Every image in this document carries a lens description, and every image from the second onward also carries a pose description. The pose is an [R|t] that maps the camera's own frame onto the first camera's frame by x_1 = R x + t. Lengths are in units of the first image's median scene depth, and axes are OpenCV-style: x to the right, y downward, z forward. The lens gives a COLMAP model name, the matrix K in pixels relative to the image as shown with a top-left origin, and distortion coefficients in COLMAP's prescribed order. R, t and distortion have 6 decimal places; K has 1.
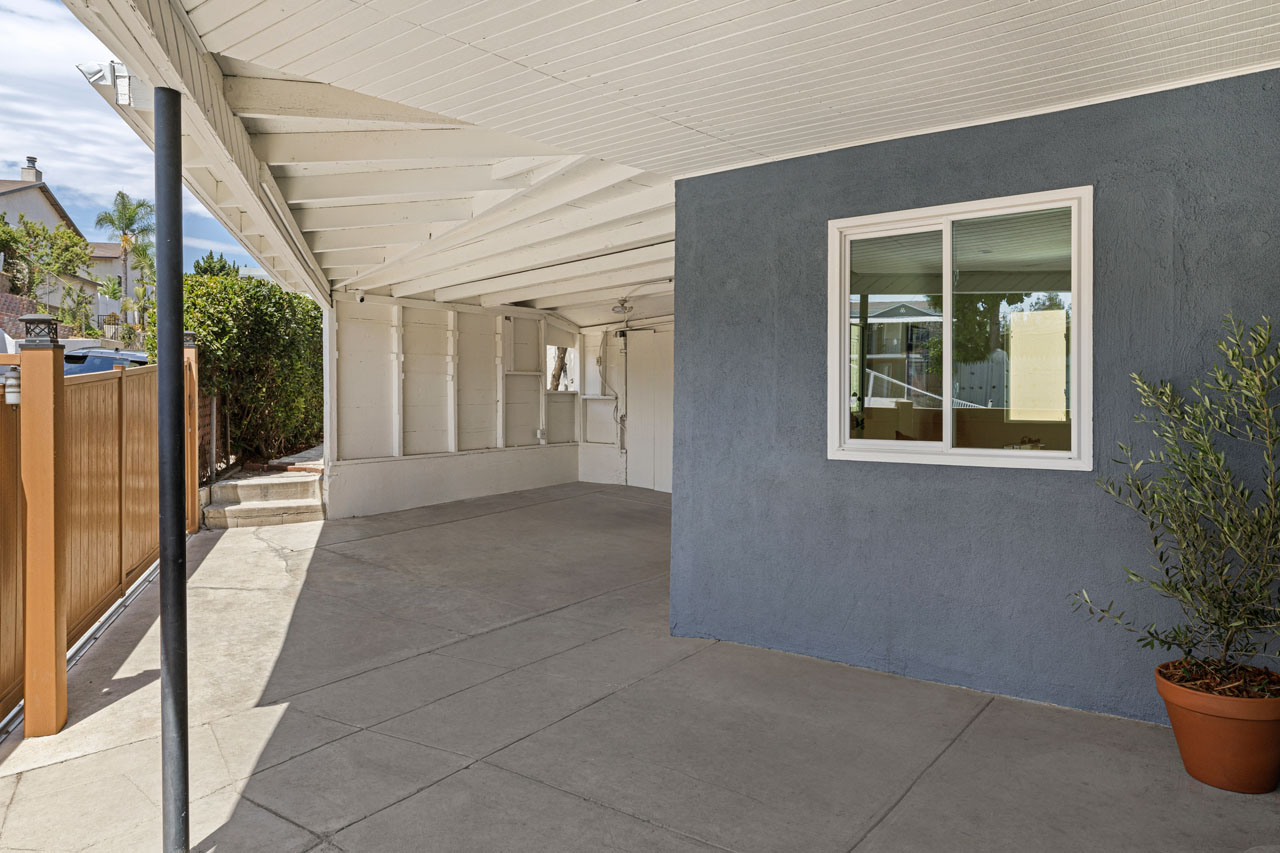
lens RADIAL K [[834.8, 0, 636.3], [0, 834.8, 419.6], [0, 0, 1]] dist [0.007672, 0.001337]
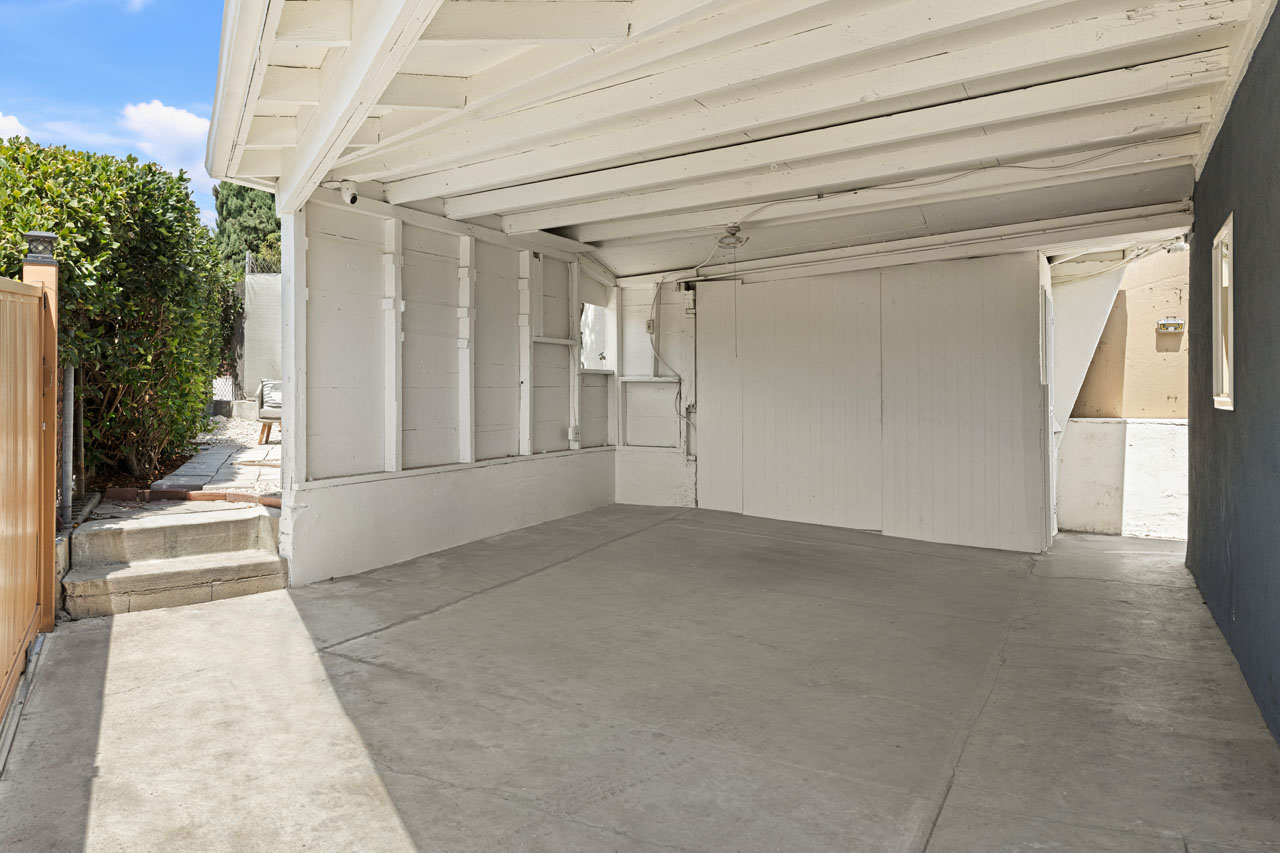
lens RADIAL K [[943.5, 0, 663.9], [0, 943.5, 401.3], [0, 0, 1]] dist [-0.002955, -0.007185]
pose [[0.981083, -0.002214, 0.193577, -0.222397], [0.006412, 0.999758, -0.021063, 0.009110], [-0.193483, 0.021906, 0.980859, 0.297852]]
